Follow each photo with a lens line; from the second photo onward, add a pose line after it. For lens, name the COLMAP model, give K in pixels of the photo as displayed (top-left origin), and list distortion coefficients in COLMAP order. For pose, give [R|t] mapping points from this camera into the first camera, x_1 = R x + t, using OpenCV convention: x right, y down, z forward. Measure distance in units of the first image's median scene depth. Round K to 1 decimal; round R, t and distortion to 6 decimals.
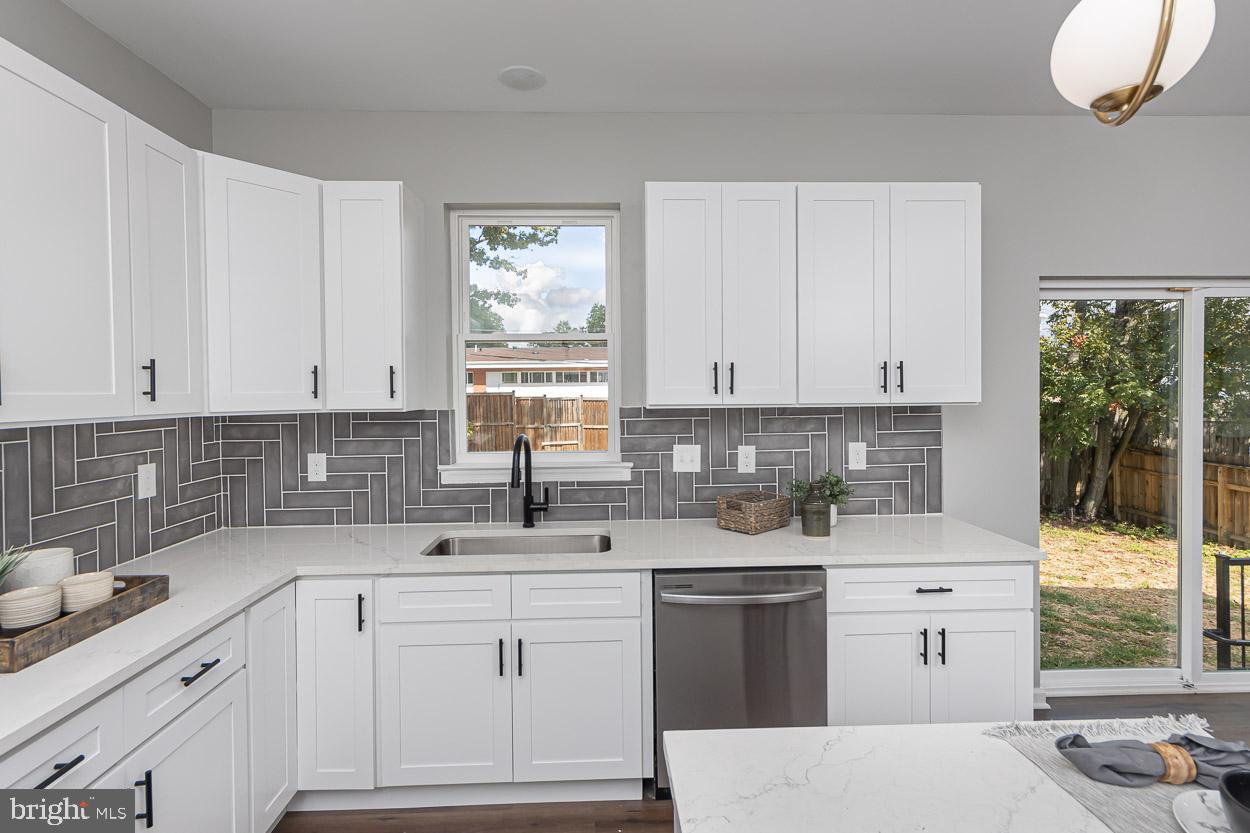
lens RADIAL K [[597.3, 0, 621.5], [0, 597.3, 401.9], [0, 0, 1]] dist [-0.000452, -0.000015]
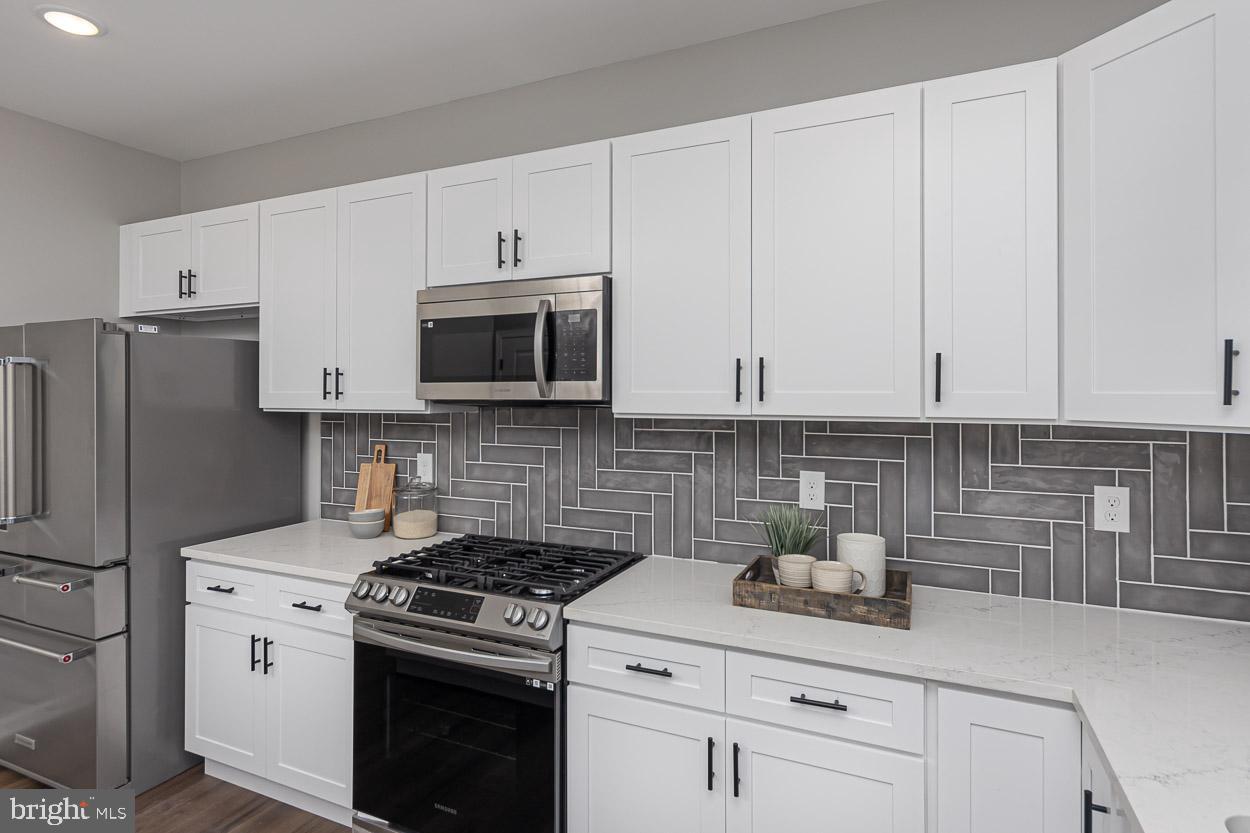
lens RADIAL K [[656.2, 0, 620.2], [0, 656.2, 388.3], [0, 0, 1]] dist [0.001139, 0.000277]
pose [[-0.453597, 0.002112, -0.891204, 0.184545], [-0.012837, 0.999878, 0.008904, -0.015492], [0.891114, 0.015479, -0.453515, 0.694307]]
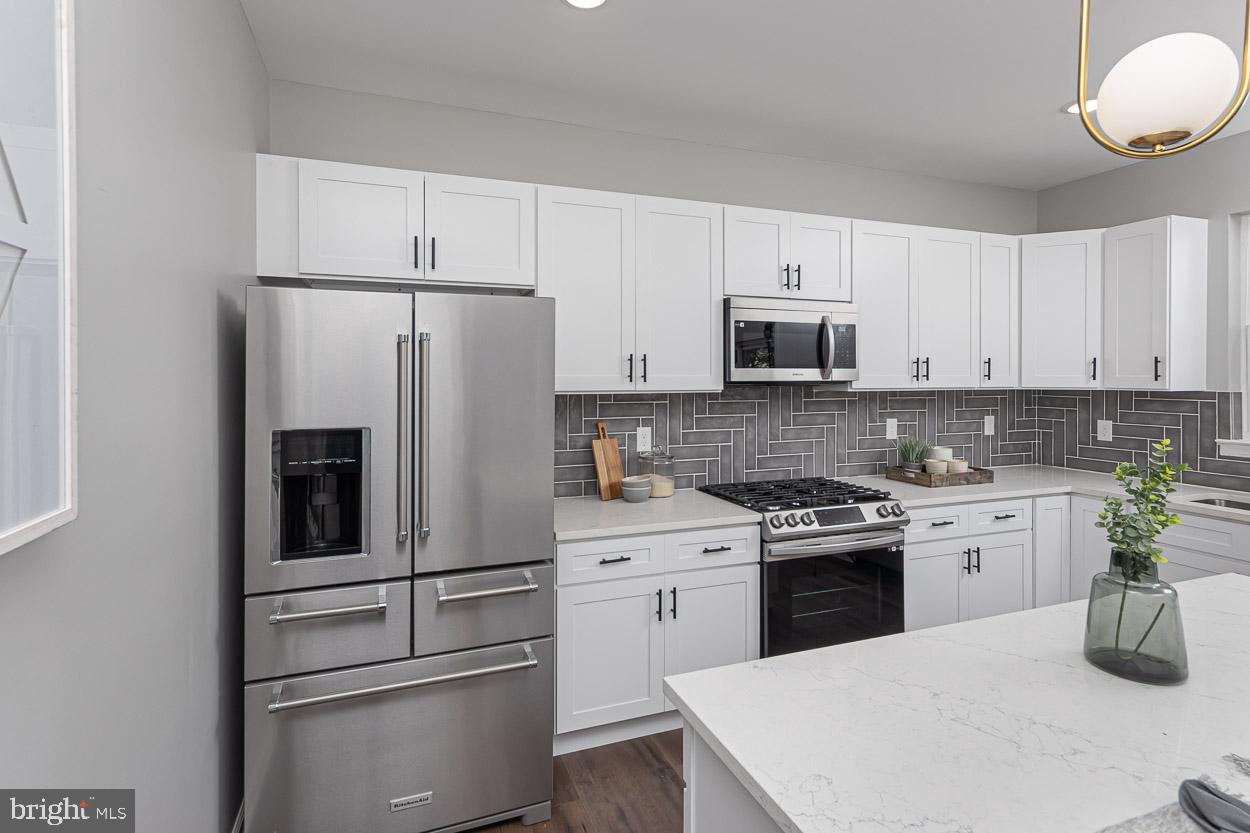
lens RADIAL K [[611.3, 0, 611.4], [0, 611.3, 376.3], [0, 0, 1]] dist [0.001116, 0.000300]
pose [[0.304326, 0.009760, -0.952518, 0.487617], [-0.019695, 0.999798, 0.003952, 0.002519], [0.952364, 0.017557, 0.304457, -0.512317]]
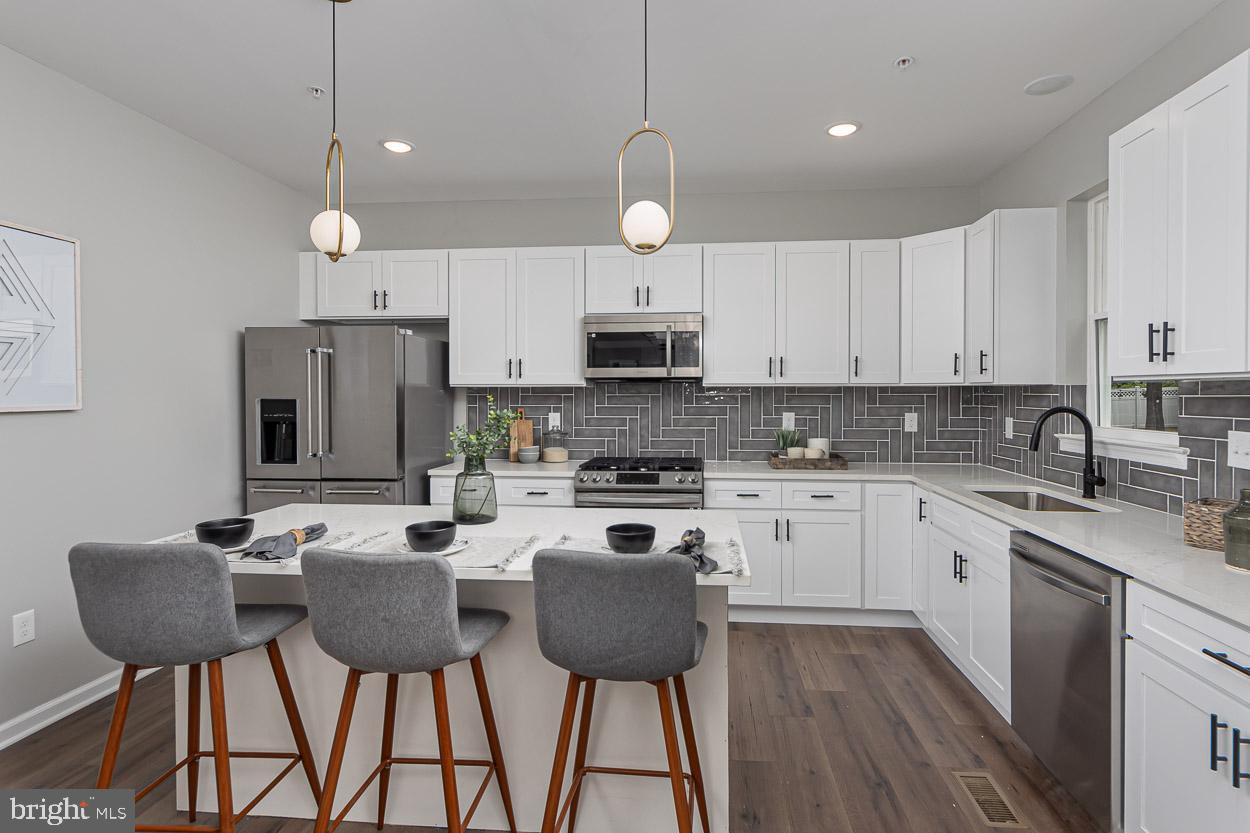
lens RADIAL K [[633.4, 0, 648.4], [0, 633.4, 397.0], [0, 0, 1]] dist [0.001072, -0.000066]
pose [[-0.131301, 0.016827, -0.991200, 1.020014], [-0.016071, 0.999688, 0.019100, 0.027098], [0.991212, 0.018437, -0.130990, 0.389628]]
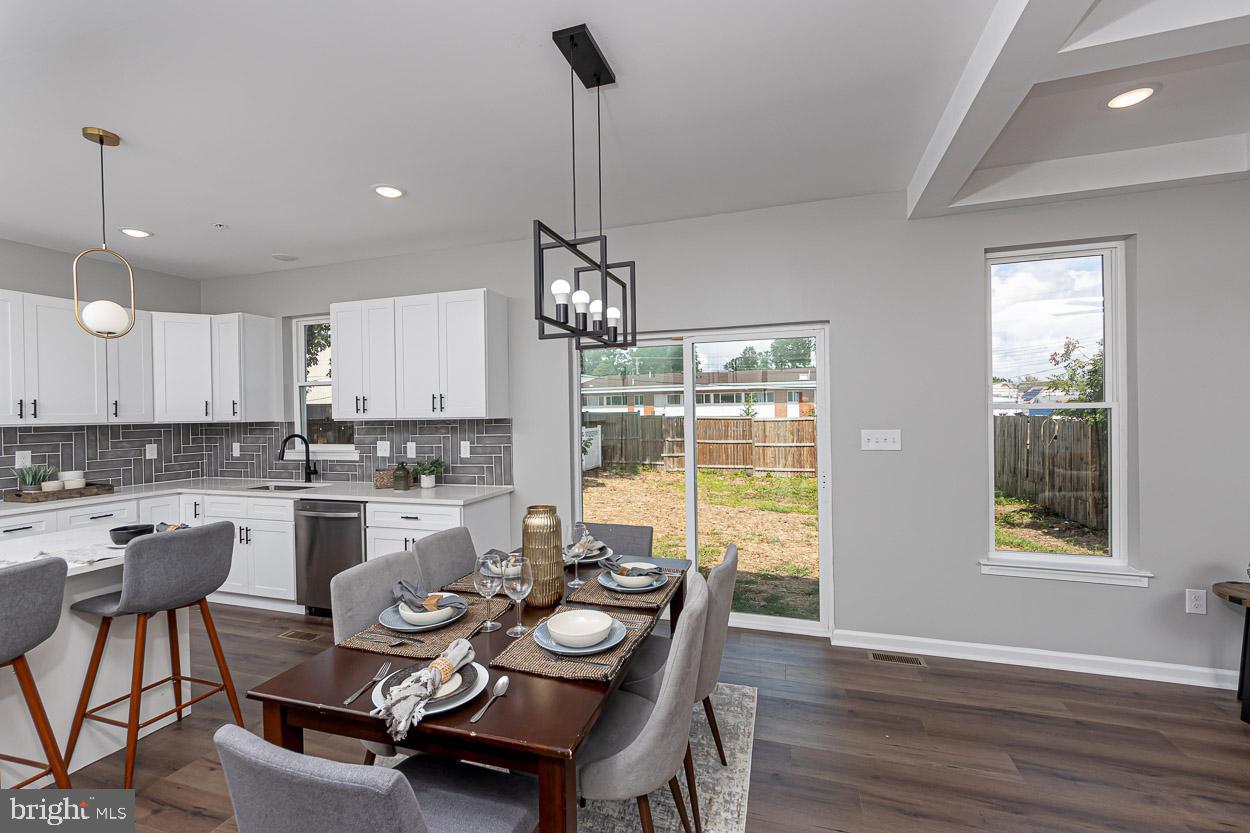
lens RADIAL K [[538.2, 0, 619.4], [0, 538.2, 415.8], [0, 0, 1]] dist [0.000487, 0.000241]
pose [[0.935856, -0.003740, -0.352362, 1.397859], [0.000677, 0.999961, -0.008816, 0.010757], [0.352381, 0.008012, 0.935822, -0.273369]]
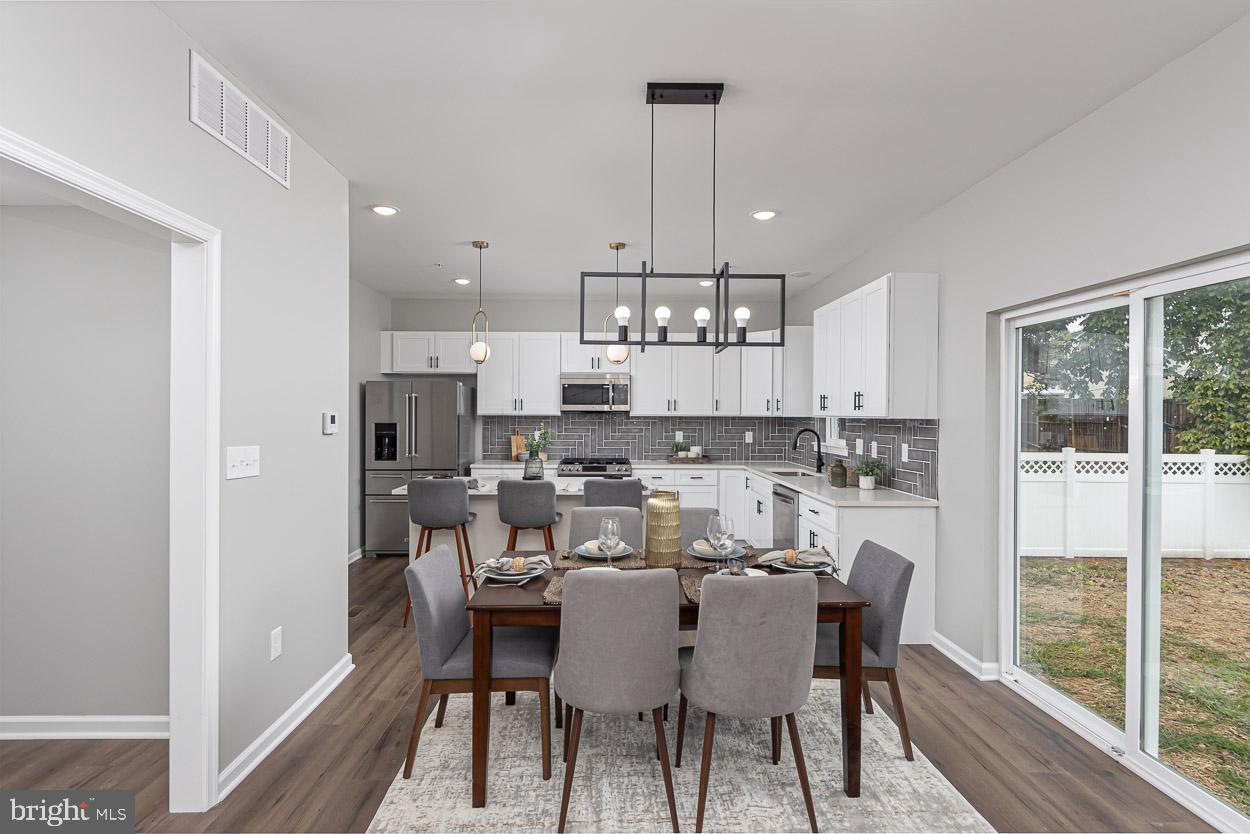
lens RADIAL K [[611.2, 0, 620.4], [0, 611.2, 415.7], [0, 0, 1]] dist [-0.000305, 0.000050]
pose [[-0.023065, 0.013594, -0.999642, 2.038992], [-0.022462, 0.999648, 0.014112, -0.008216], [0.999482, 0.022779, -0.022751, 0.336089]]
